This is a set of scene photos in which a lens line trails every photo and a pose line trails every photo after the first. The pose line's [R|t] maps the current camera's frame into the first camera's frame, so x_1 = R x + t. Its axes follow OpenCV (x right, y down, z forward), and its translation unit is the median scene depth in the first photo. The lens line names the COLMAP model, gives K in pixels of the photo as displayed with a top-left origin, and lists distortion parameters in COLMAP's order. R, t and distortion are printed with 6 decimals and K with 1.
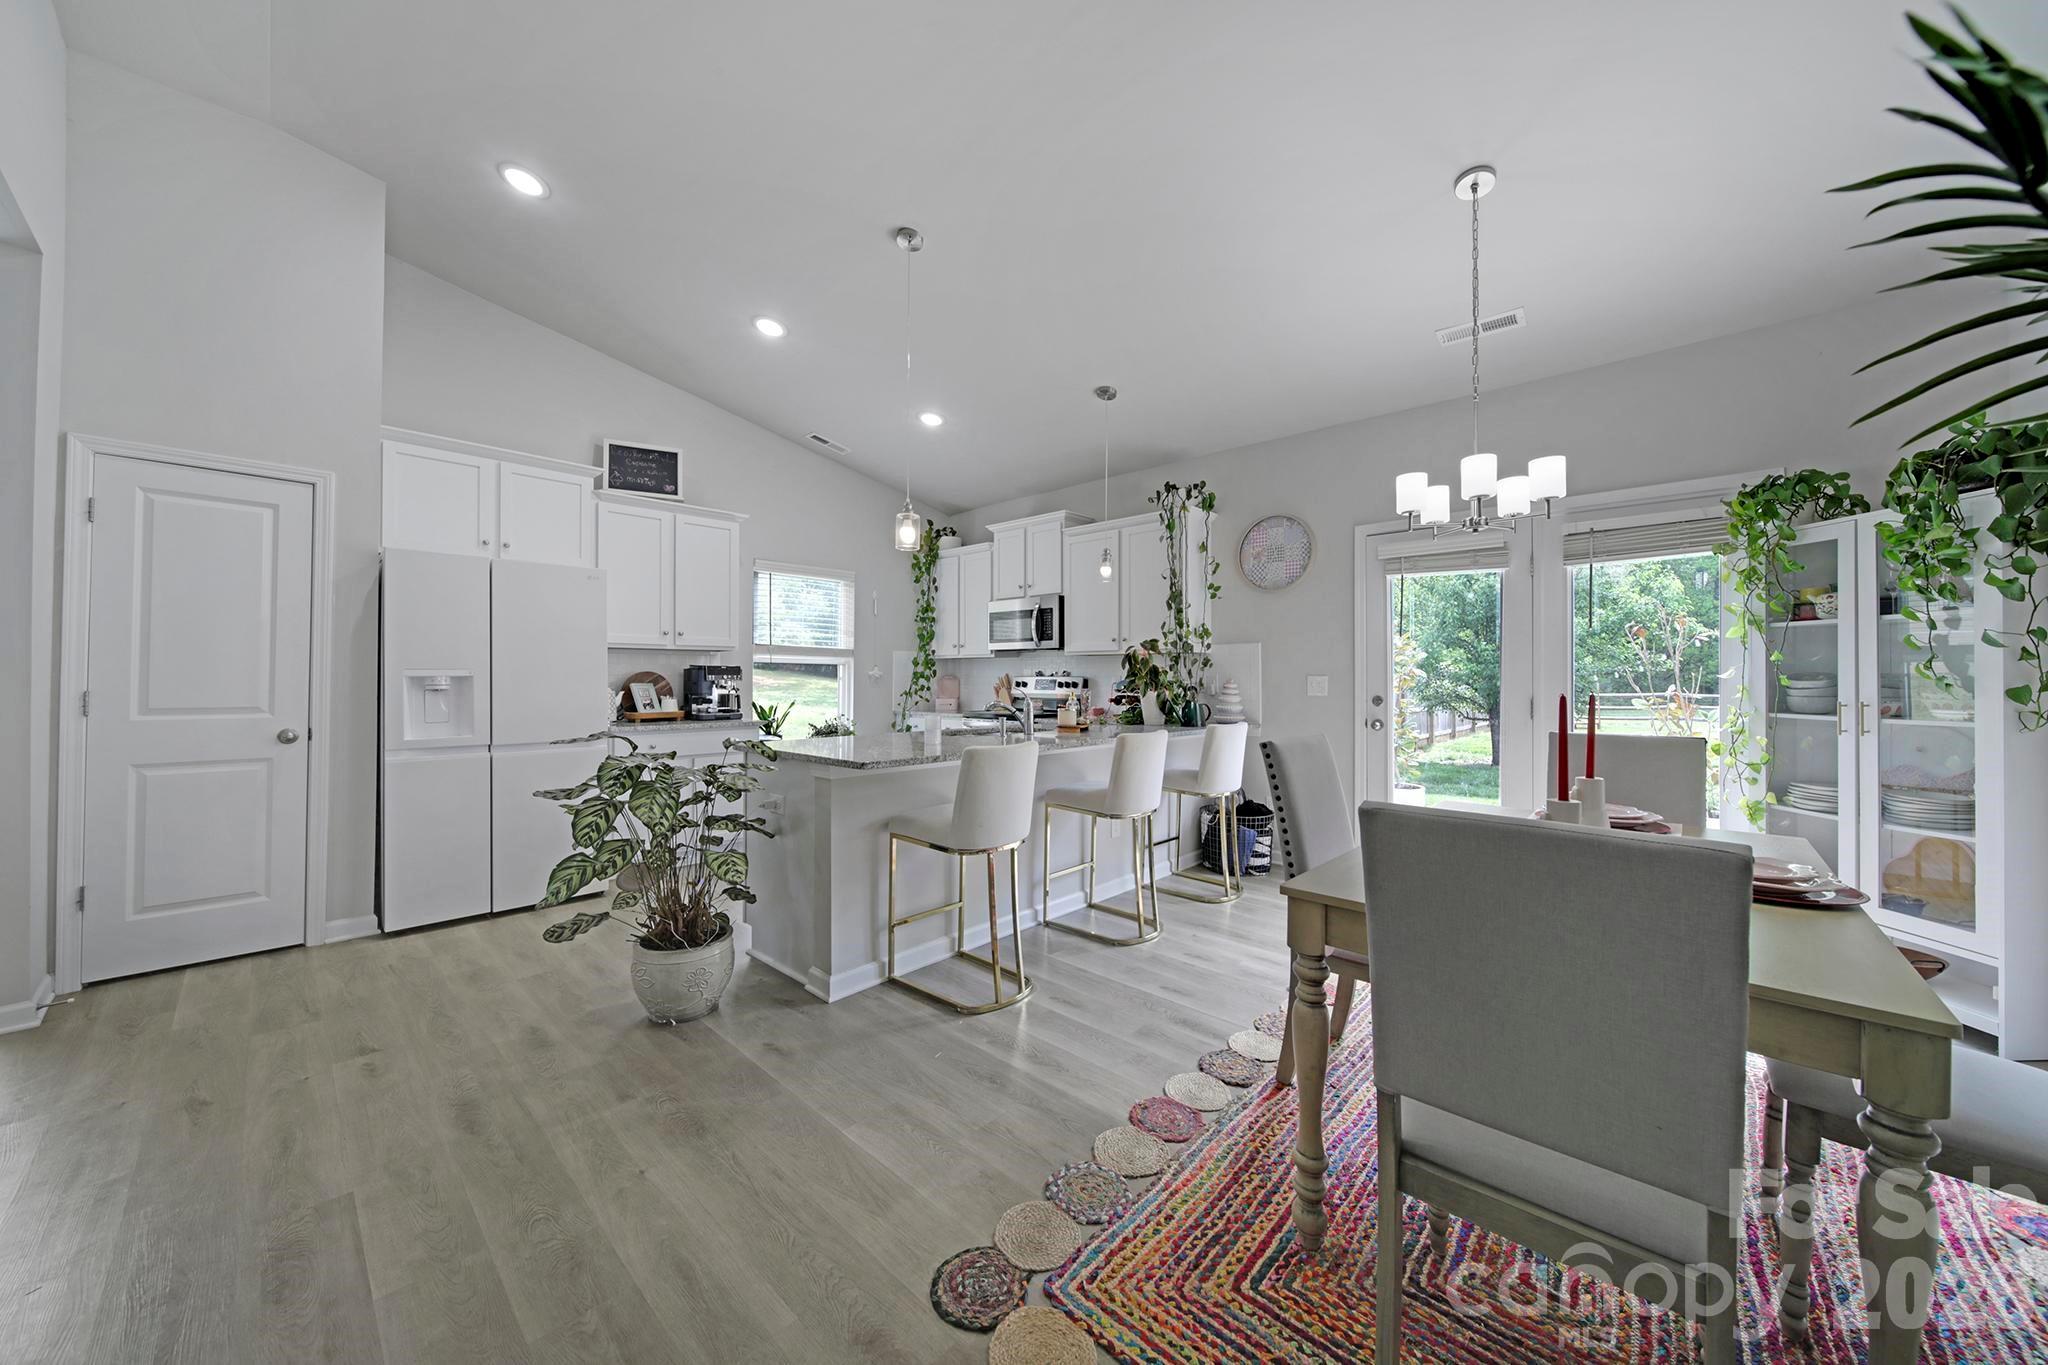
lens RADIAL K [[717.9, 0, 1022.1], [0, 717.9, 671.3], [0, 0, 1]] dist [0.000222, -0.002156]
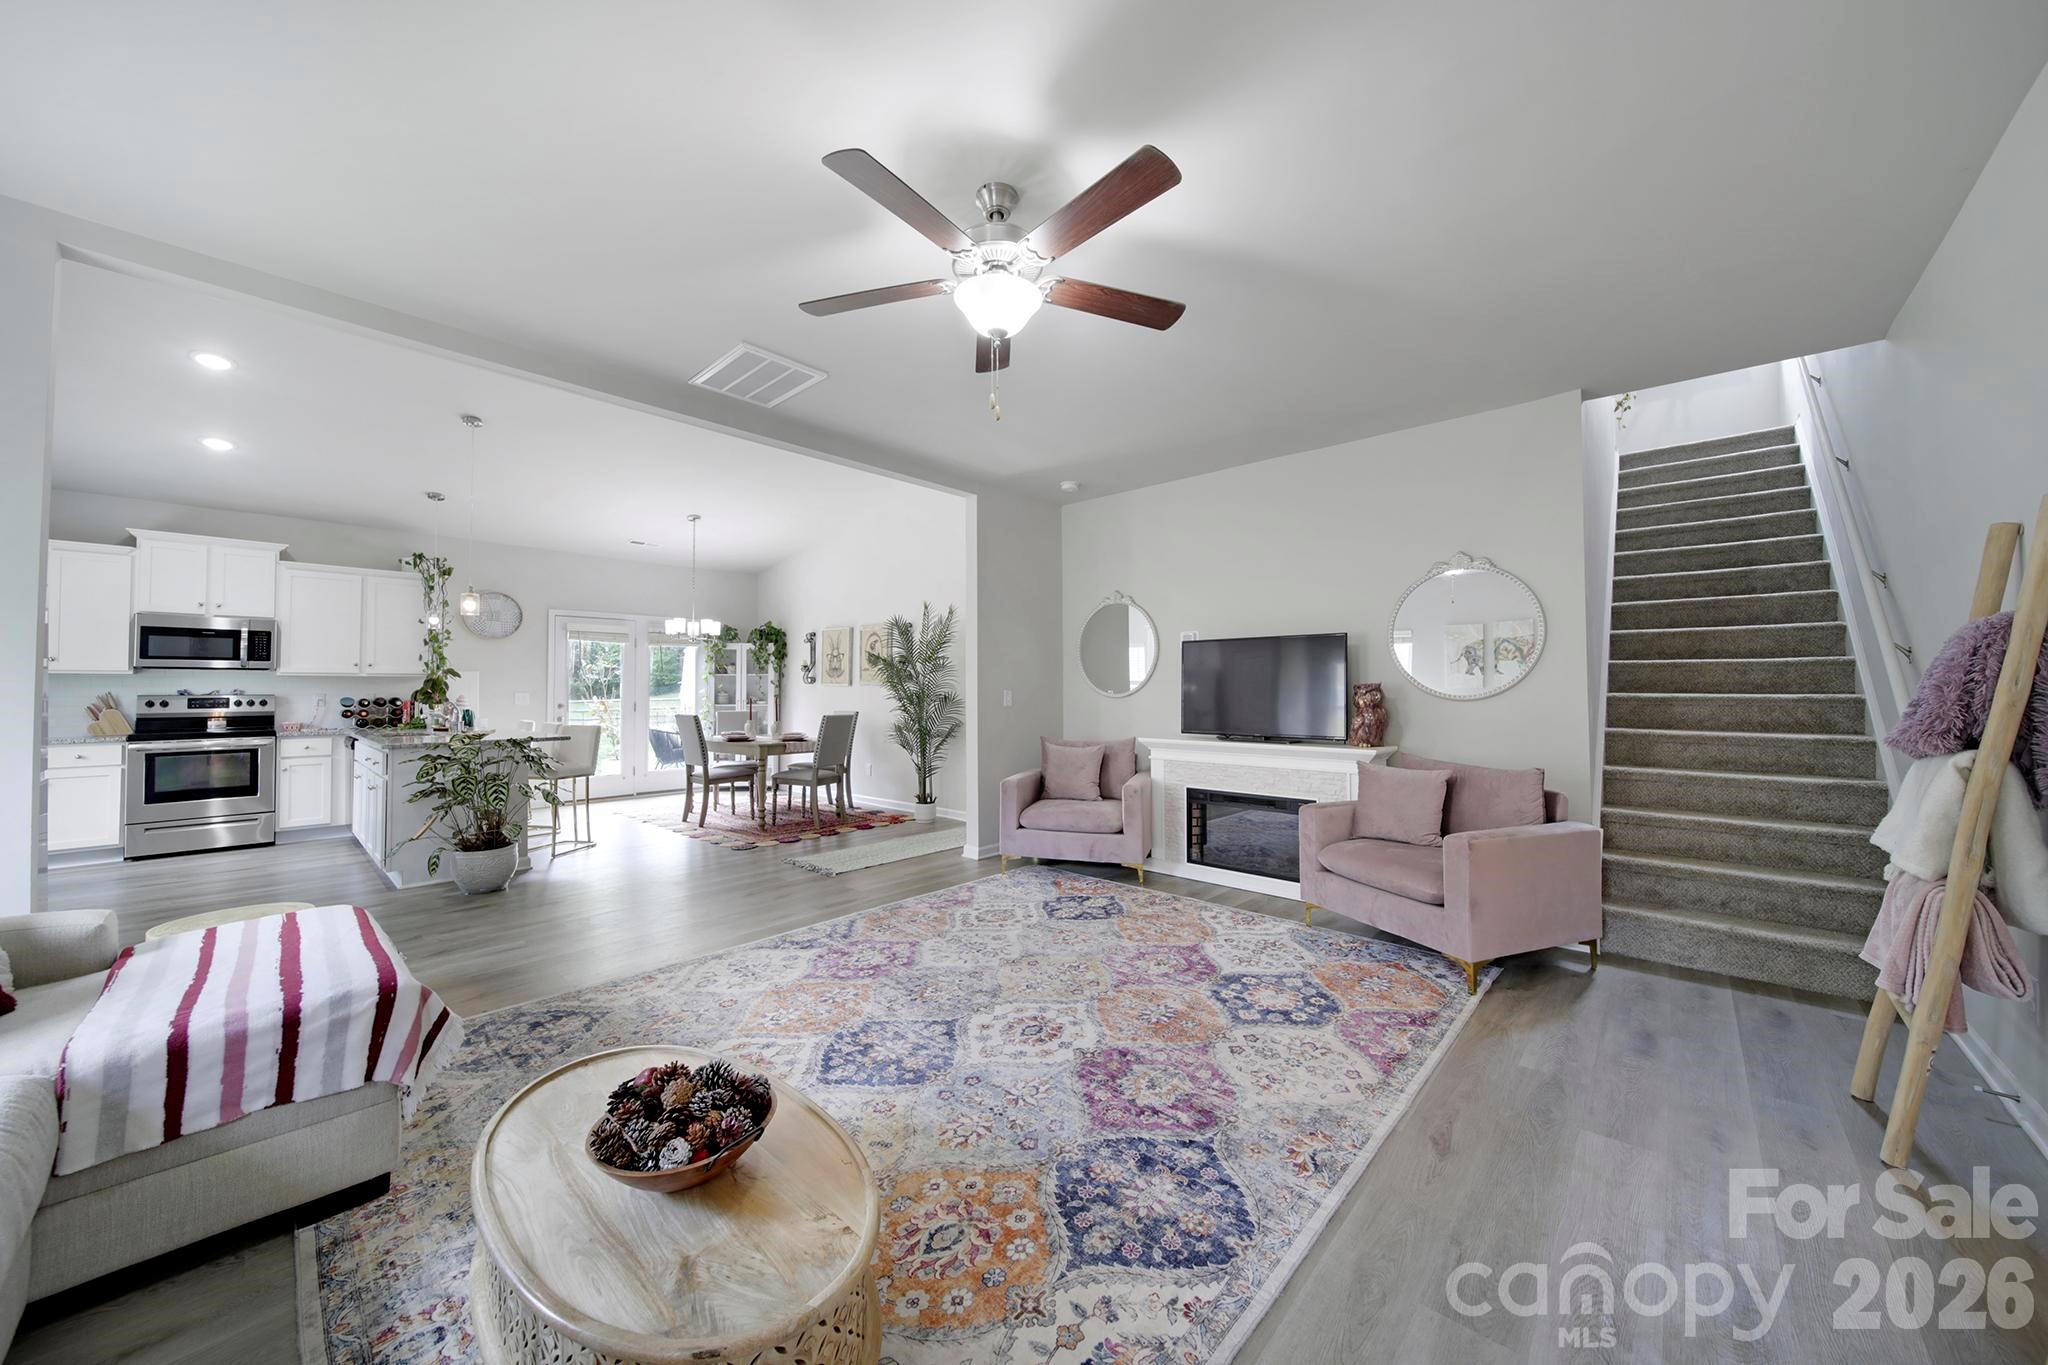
lens RADIAL K [[735.8, 0, 1039.8], [0, 735.8, 671.1], [0, 0, 1]] dist [-0.007463, 0.000288]
pose [[-0.025685, 0.023965, 0.999383, -1.690082], [-0.005146, 0.999696, -0.024105, -0.011788], [-0.999657, -0.005762, -0.025554, -0.216588]]
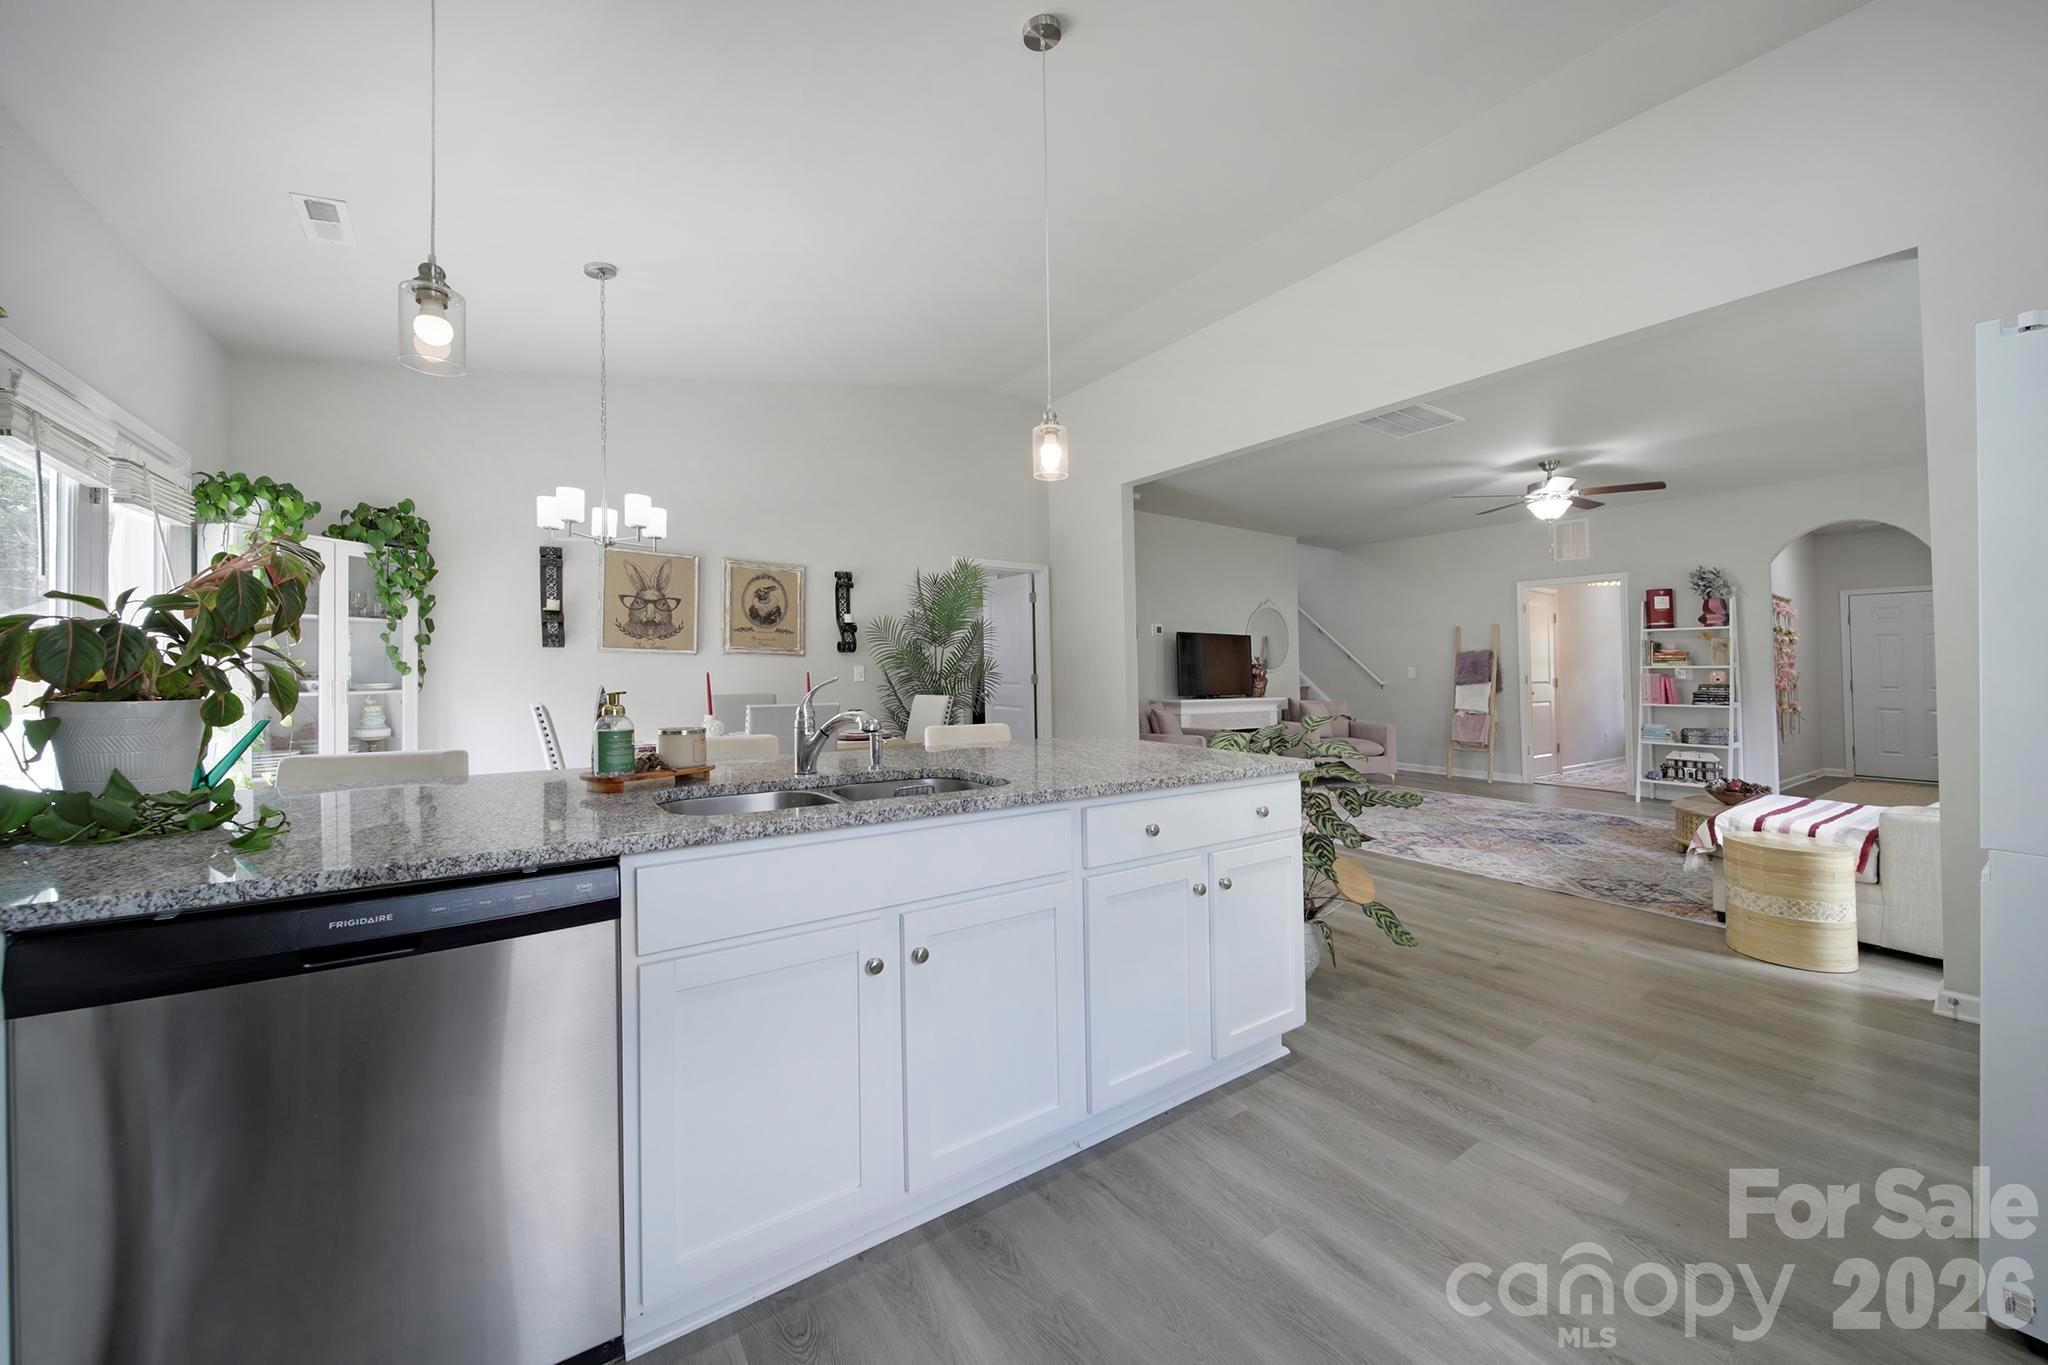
lens RADIAL K [[717.9, 0, 1052.1], [0, 717.9, 651.4], [0, 0, 1]] dist [0.000222, -0.002156]
pose [[-0.980871, 0.000644, 0.194655, -0.290616], [-0.005995, 0.999420, -0.033514, 0.018949], [-0.194564, -0.034039, -0.980299, 1.519248]]
